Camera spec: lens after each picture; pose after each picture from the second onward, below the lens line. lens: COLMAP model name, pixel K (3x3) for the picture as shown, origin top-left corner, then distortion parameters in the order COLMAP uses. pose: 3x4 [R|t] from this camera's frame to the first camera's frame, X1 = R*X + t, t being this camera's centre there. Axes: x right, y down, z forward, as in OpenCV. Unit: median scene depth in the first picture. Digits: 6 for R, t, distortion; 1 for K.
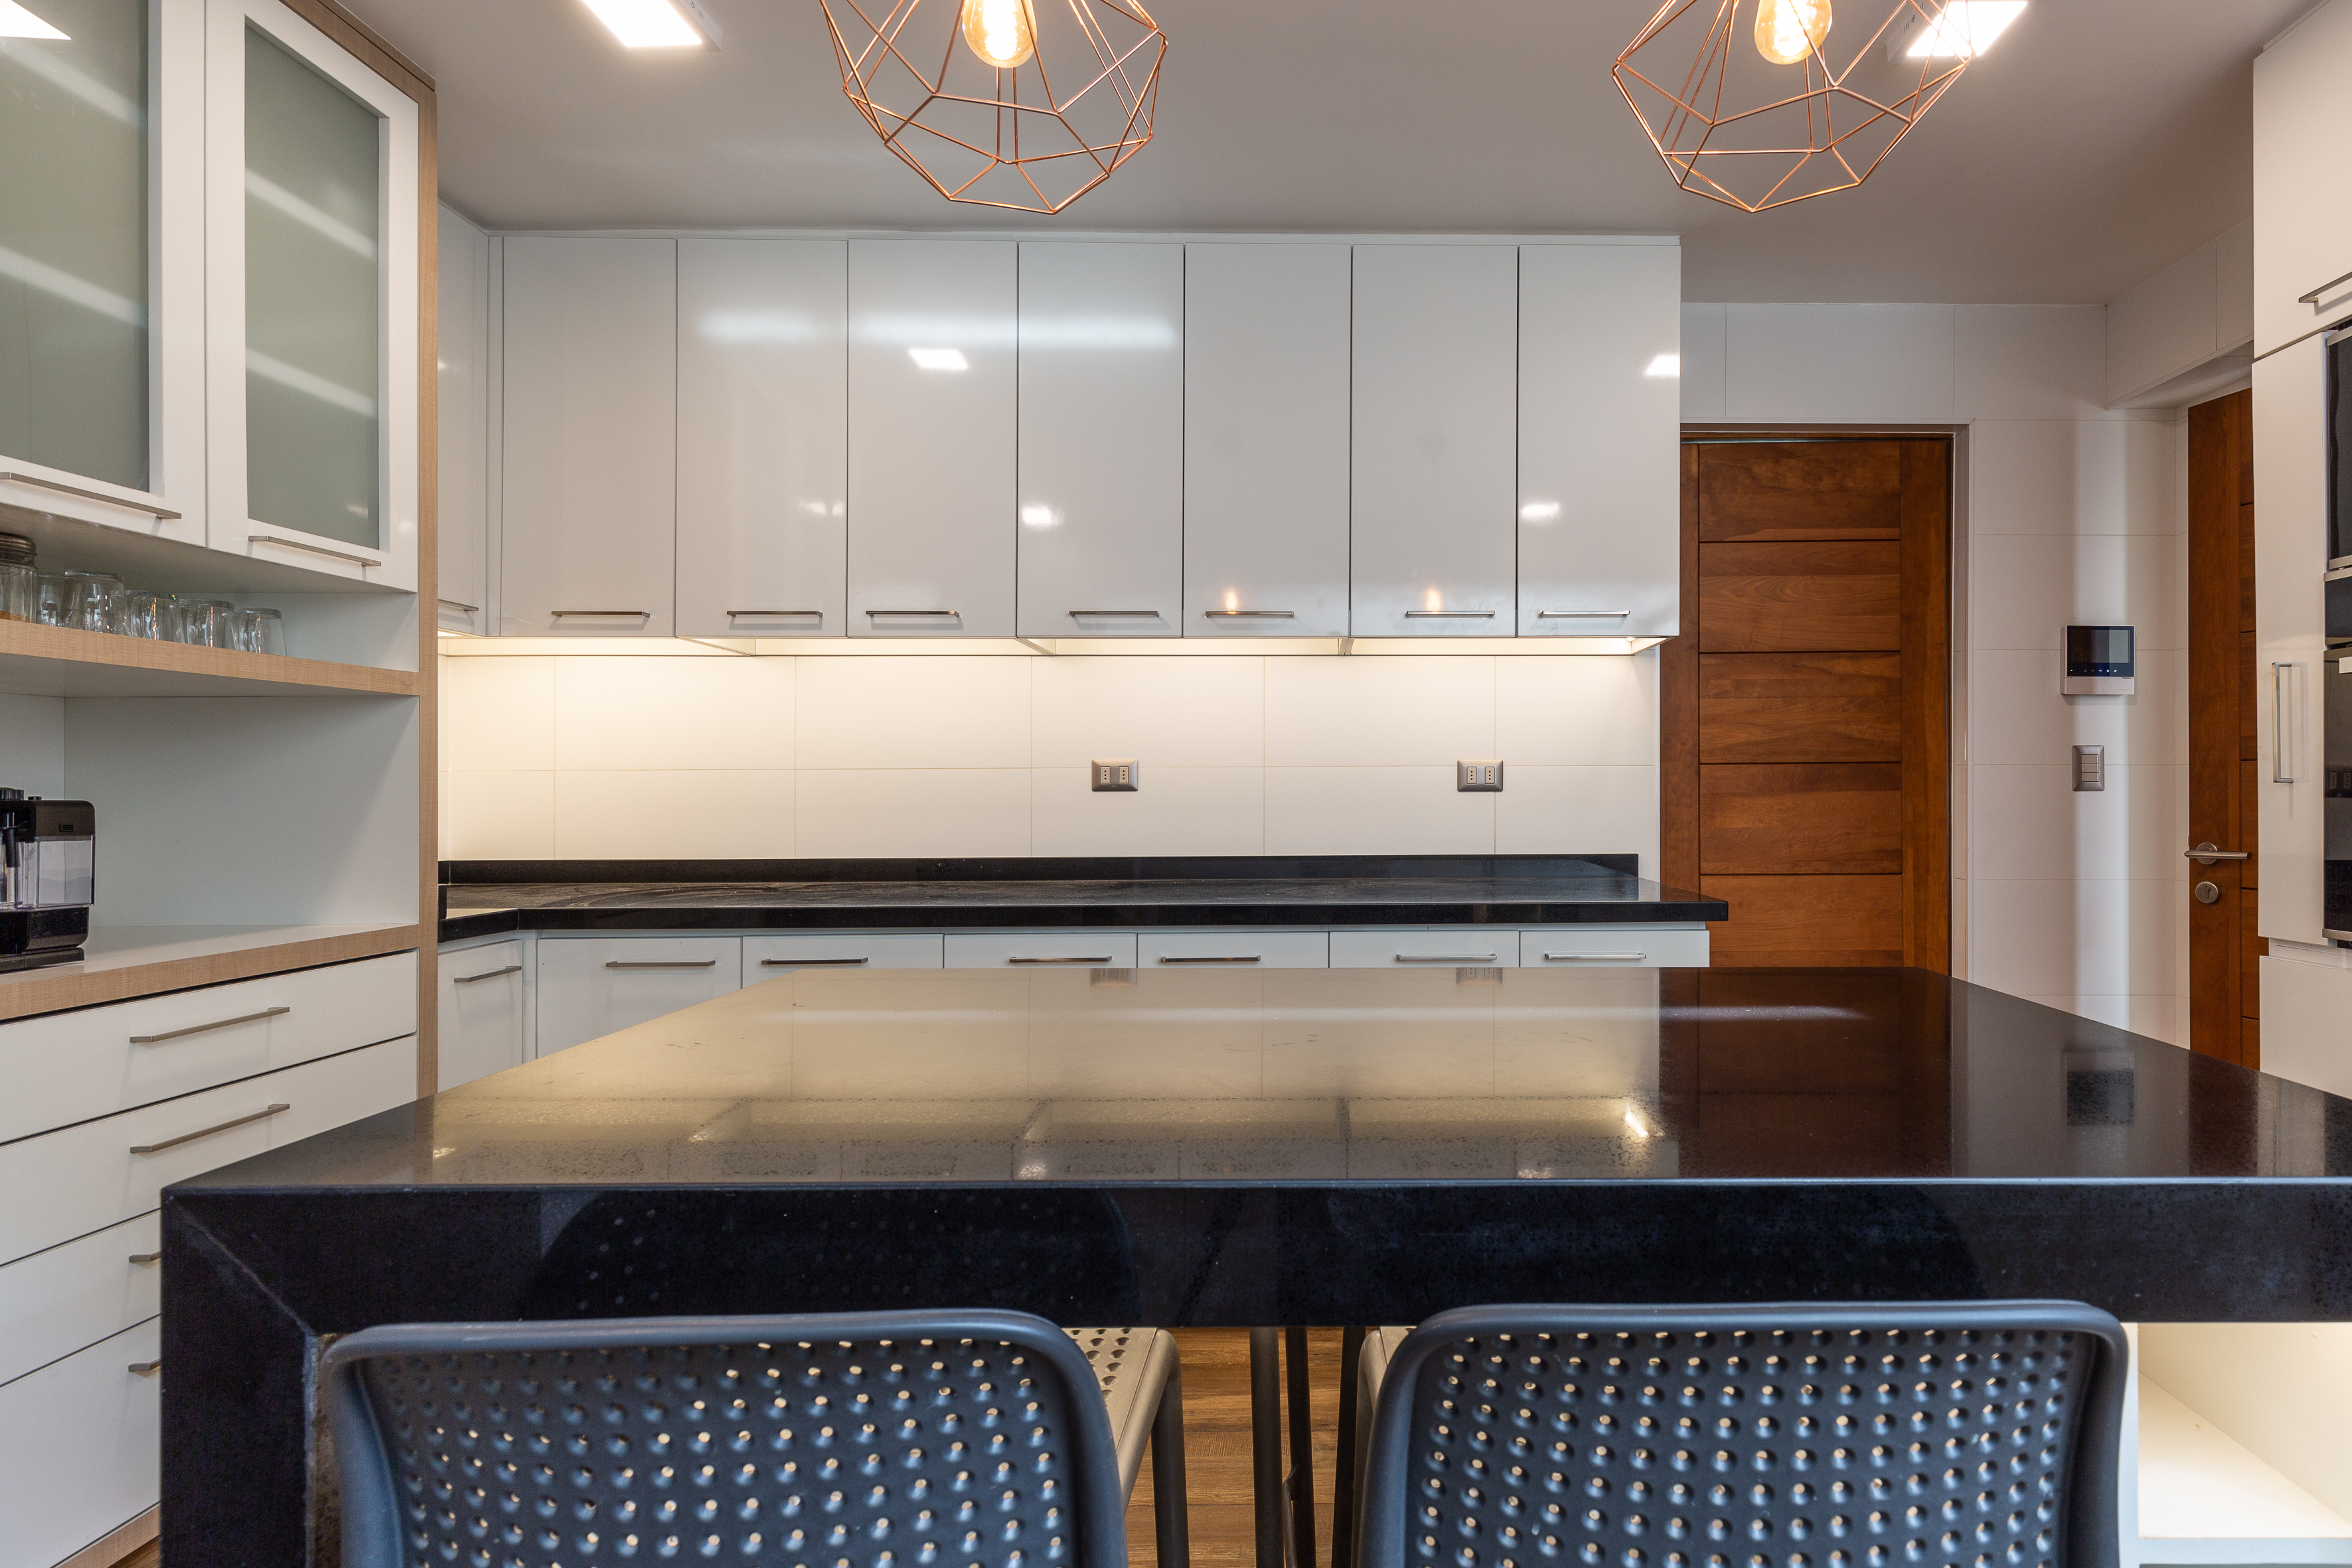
lens RADIAL K [[1101.9, 0, 1302.4], [0, 1101.9, 788.9], [0, 0, 1]] dist [0.002757, 0.000255]
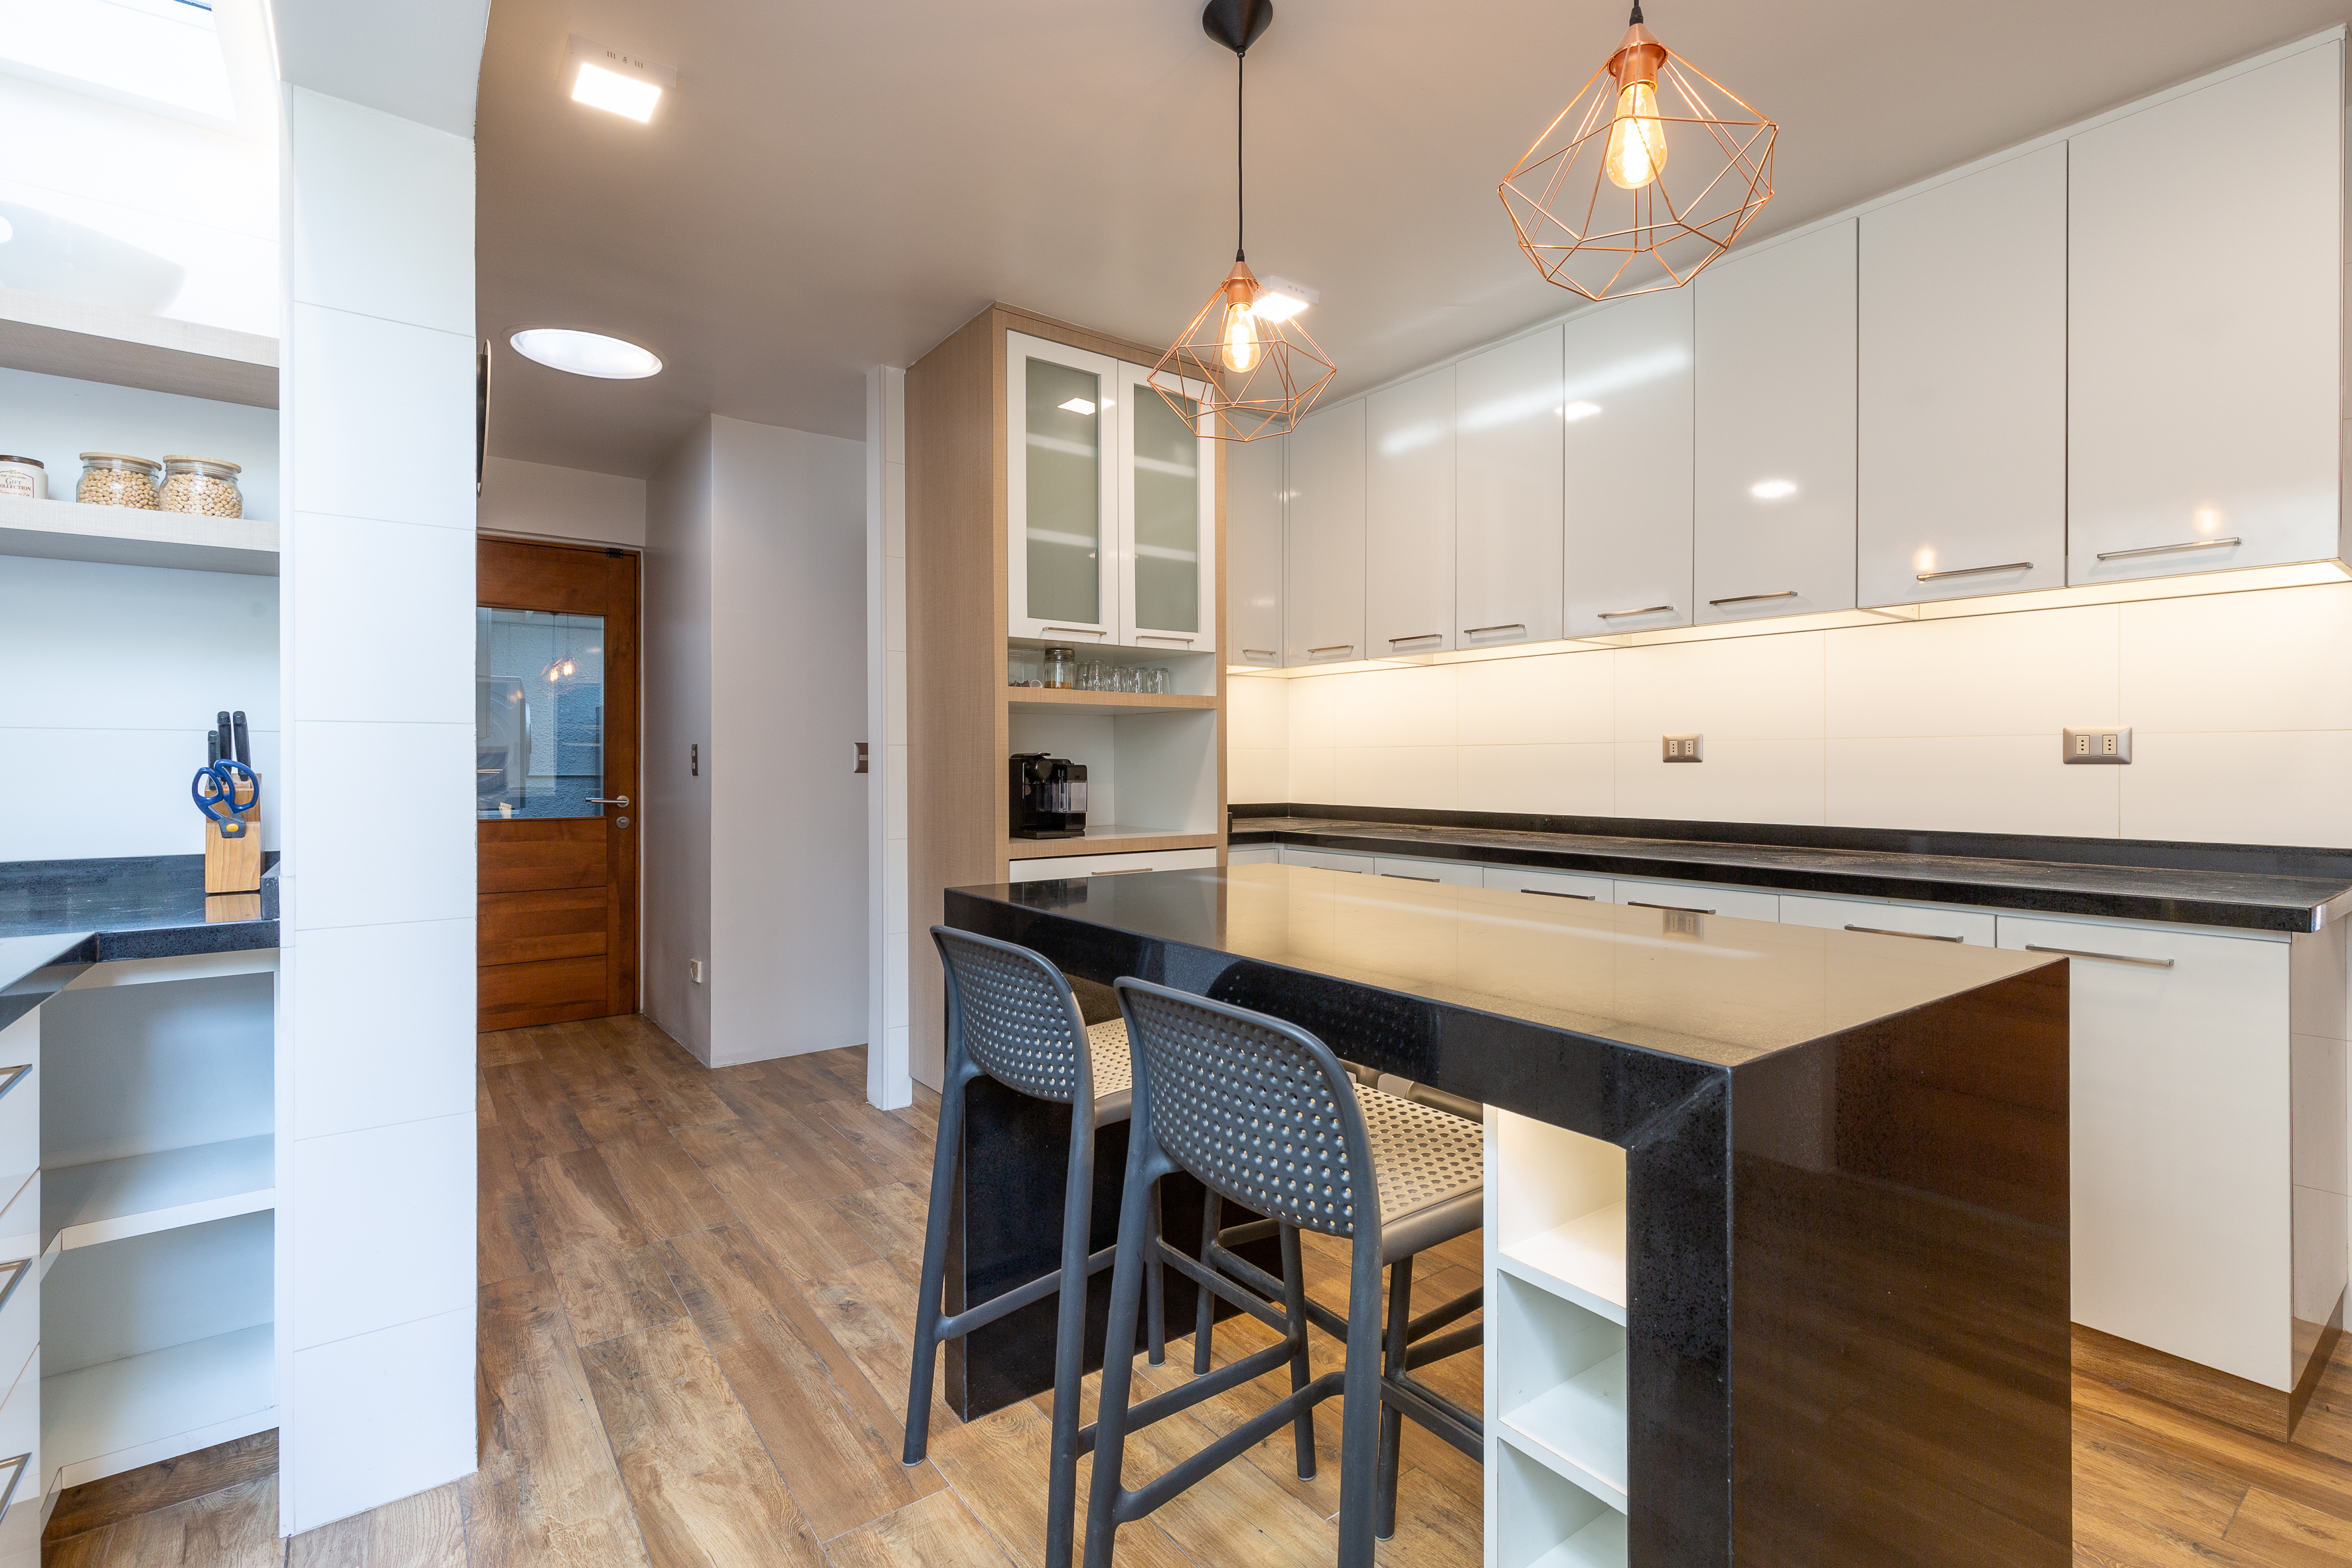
lens RADIAL K [[1059.6, 0, 1183.4], [0, 1059.6, 774.2], [0, 0, 1]] dist [0.000901, -0.000217]
pose [[0.590772, 0.011914, -0.806751, 0.584956], [-0.001140, 0.999902, 0.013932, -0.000422], [0.806838, -0.007311, 0.590728, -0.081059]]
